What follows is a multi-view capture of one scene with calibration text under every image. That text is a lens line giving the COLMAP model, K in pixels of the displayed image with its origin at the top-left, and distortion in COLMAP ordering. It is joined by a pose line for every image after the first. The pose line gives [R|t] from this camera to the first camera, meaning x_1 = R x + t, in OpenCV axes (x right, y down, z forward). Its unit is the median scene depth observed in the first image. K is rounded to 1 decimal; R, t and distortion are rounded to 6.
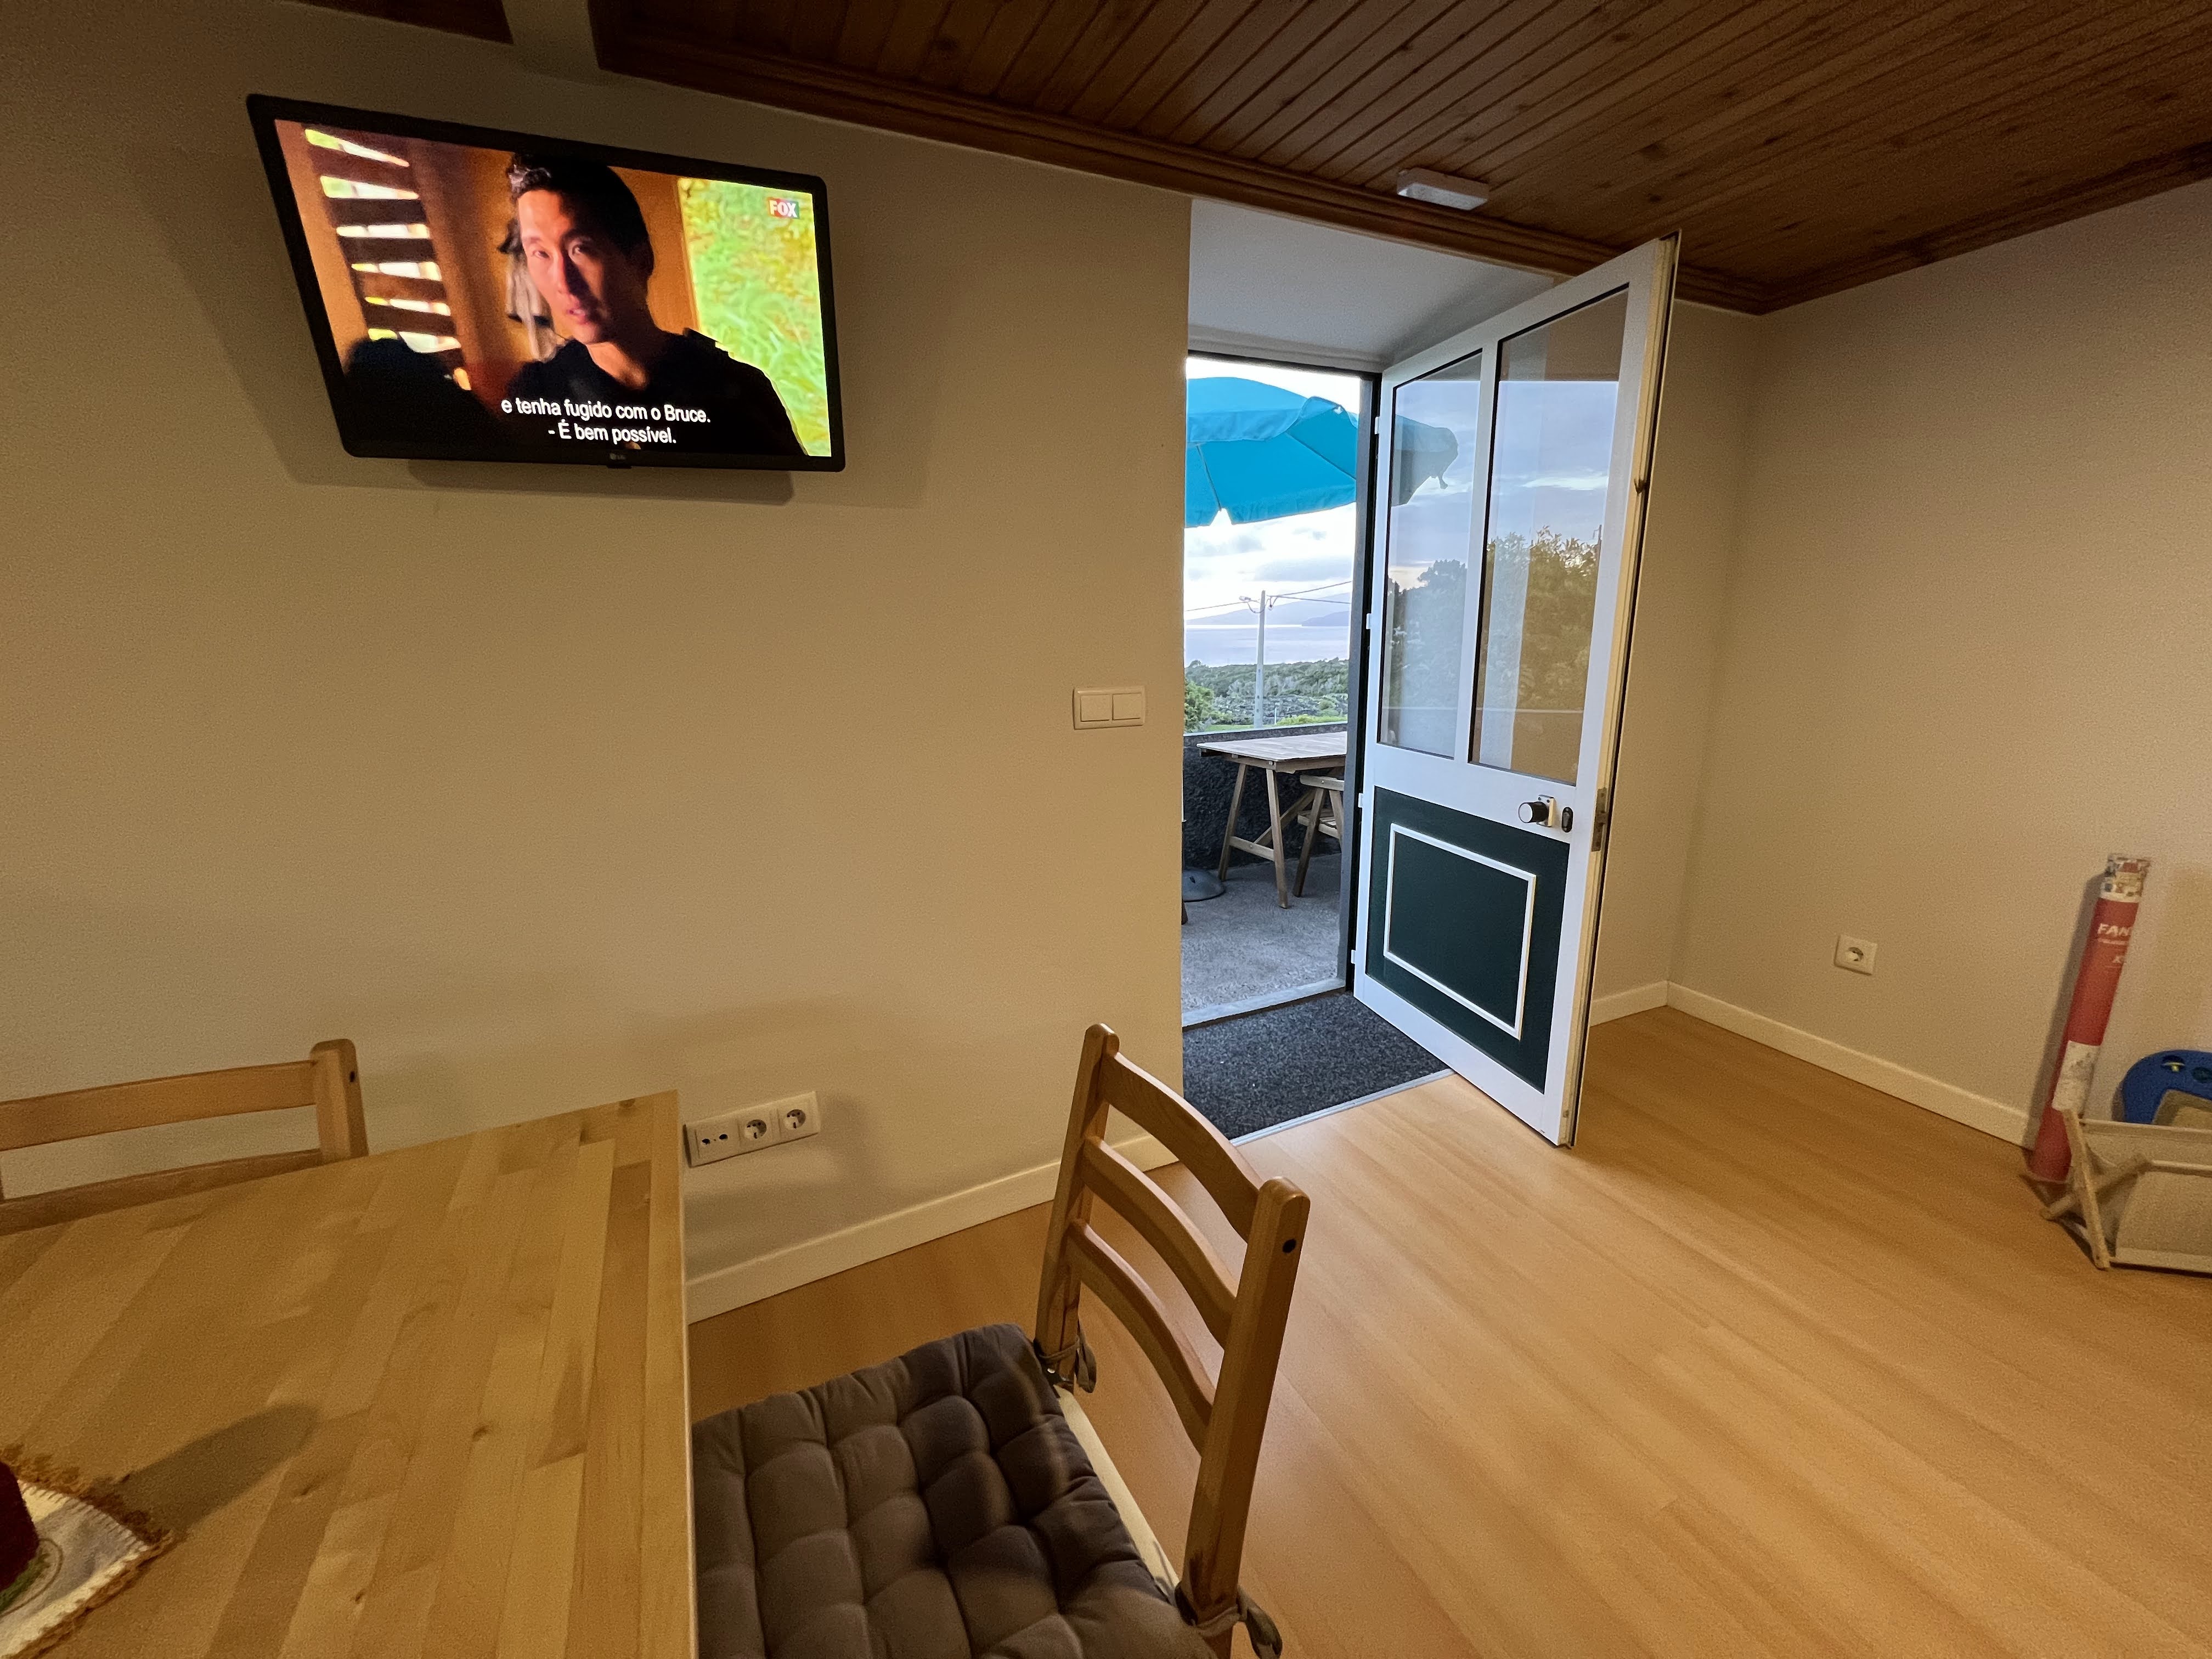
lens RADIAL K [[880.5, 0, 1097.1], [0, 880.5, 840.6], [0, 0, 1]] dist [0.006572, 0.000018]
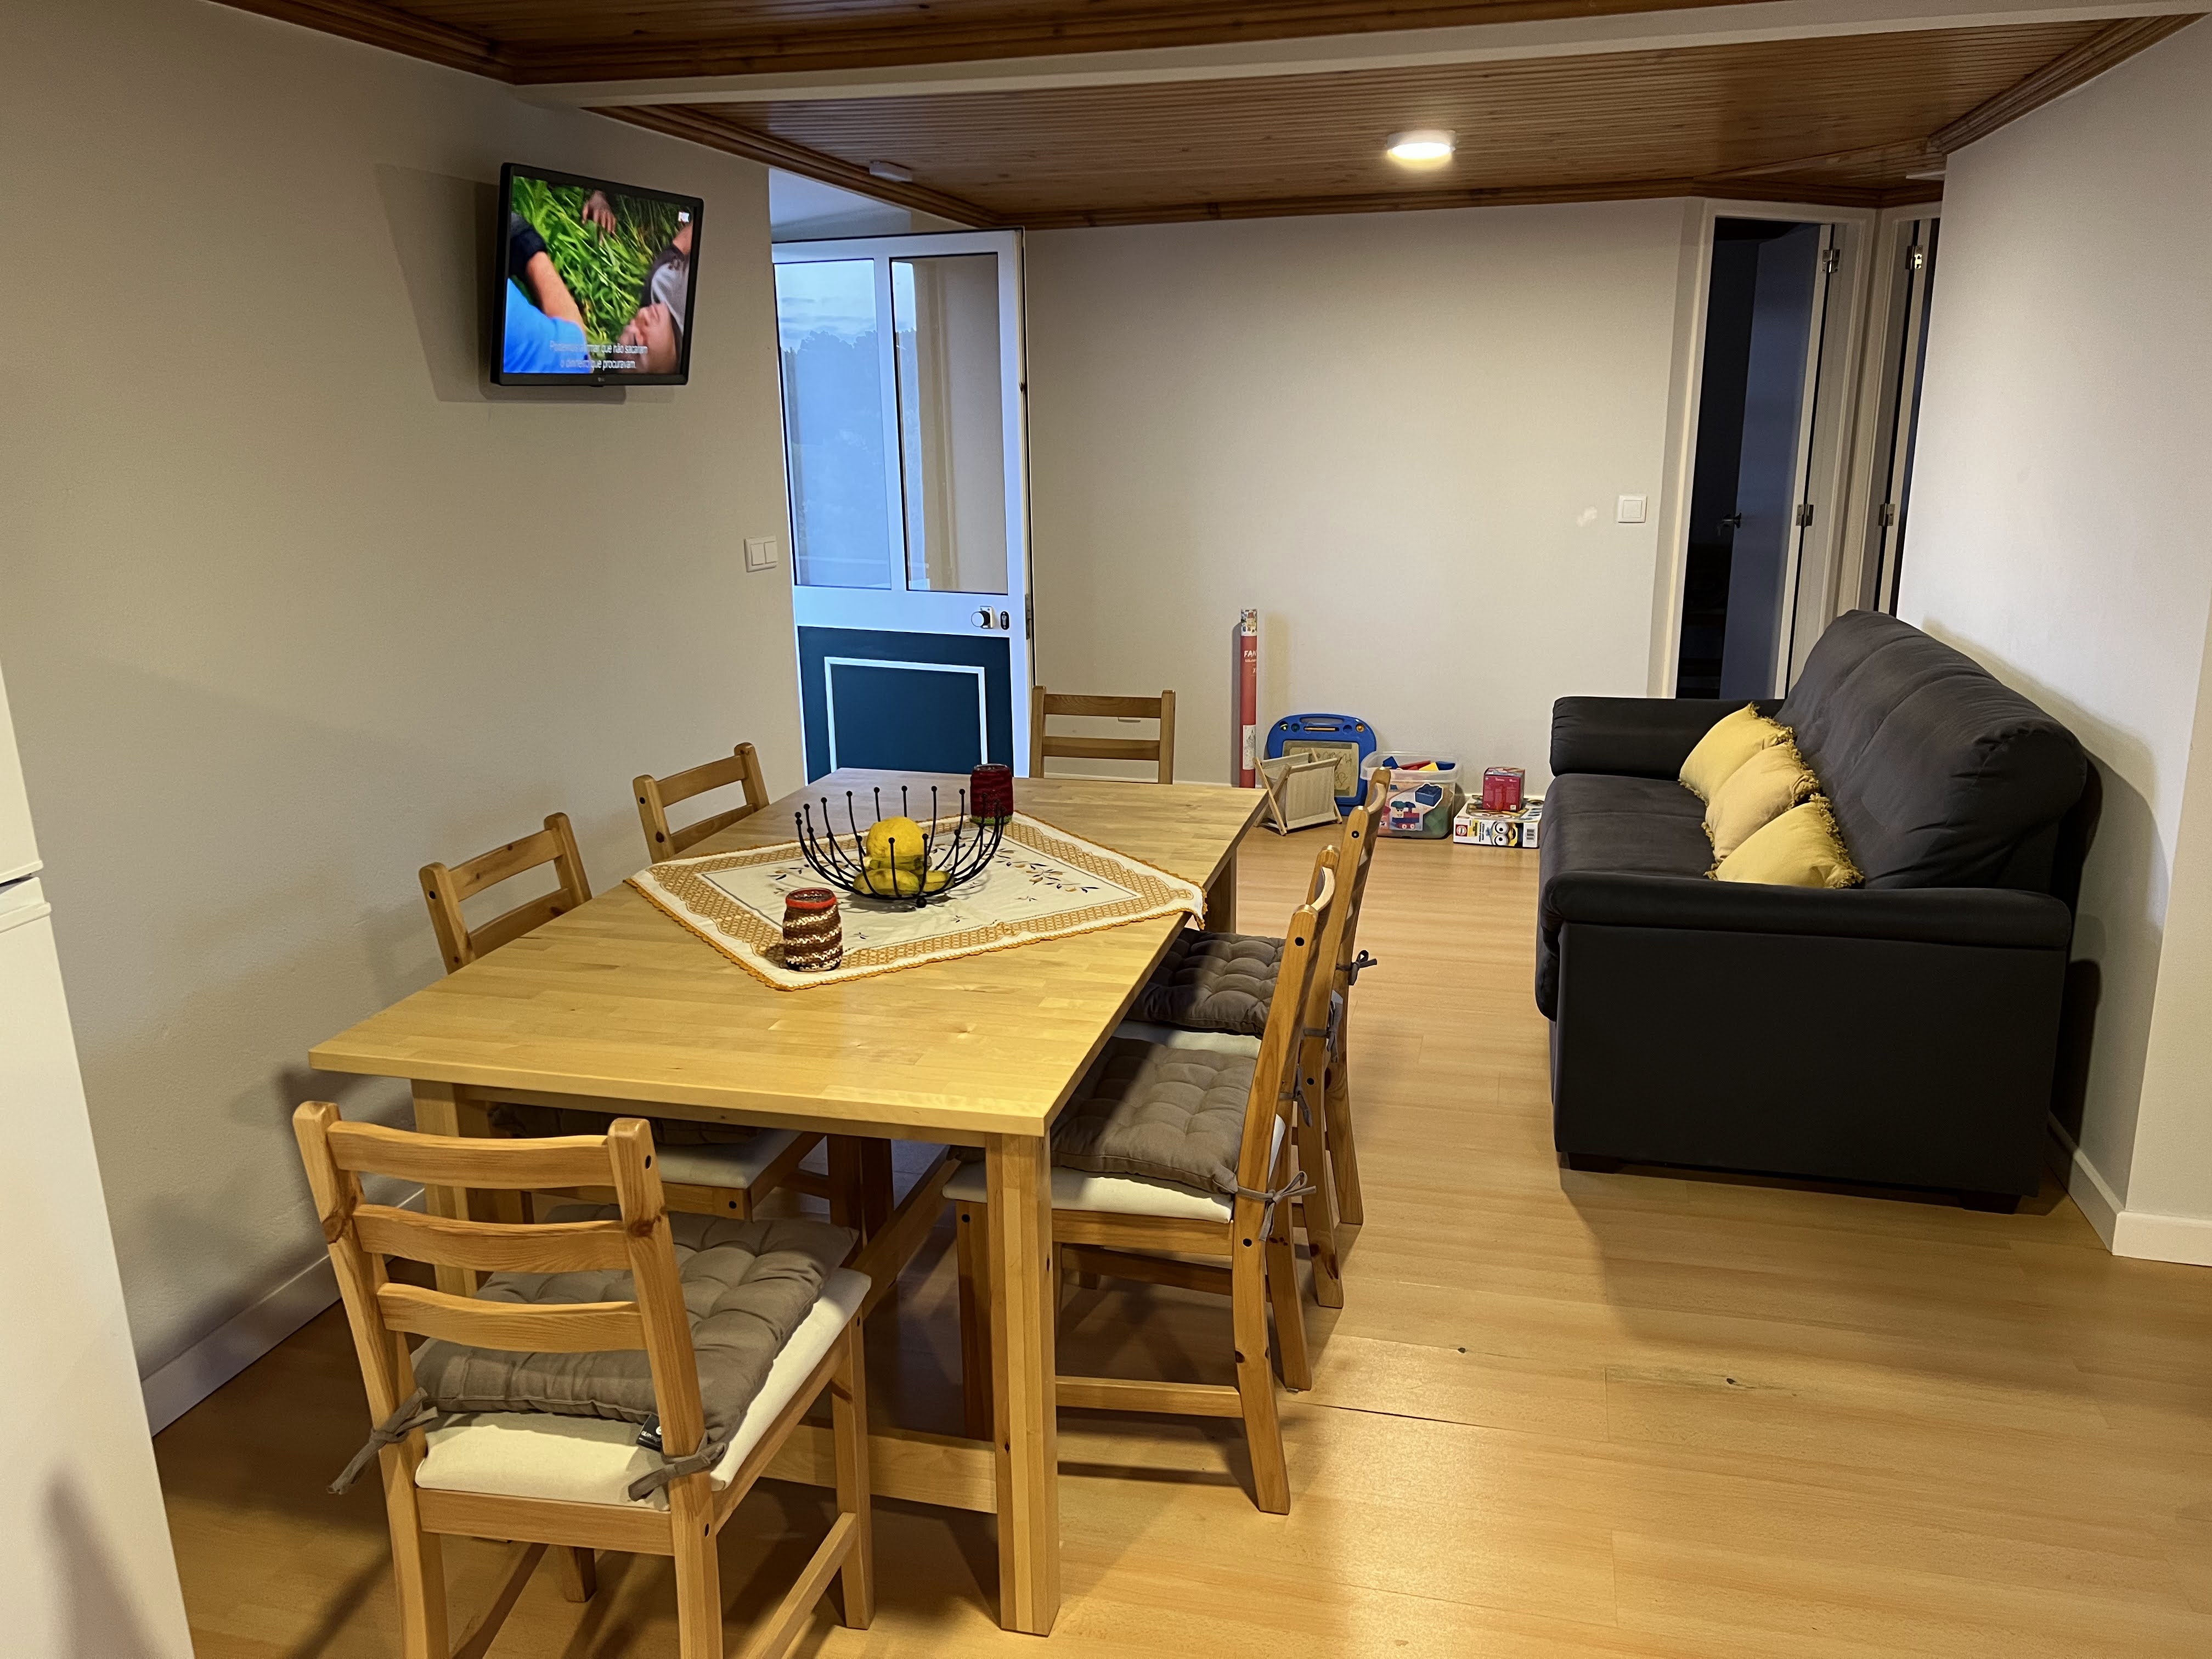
lens RADIAL K [[1672.8, 0, 1110.8], [0, 1672.8, 829.7], [0, 0, 1]] dist [0.058989, -0.055163]
pose [[0.635804, -0.177100, 0.751258, -1.452892], [0.181376, 0.980347, 0.077603, 0.129718], [-0.750237, 0.086920, 0.655431, -0.849841]]
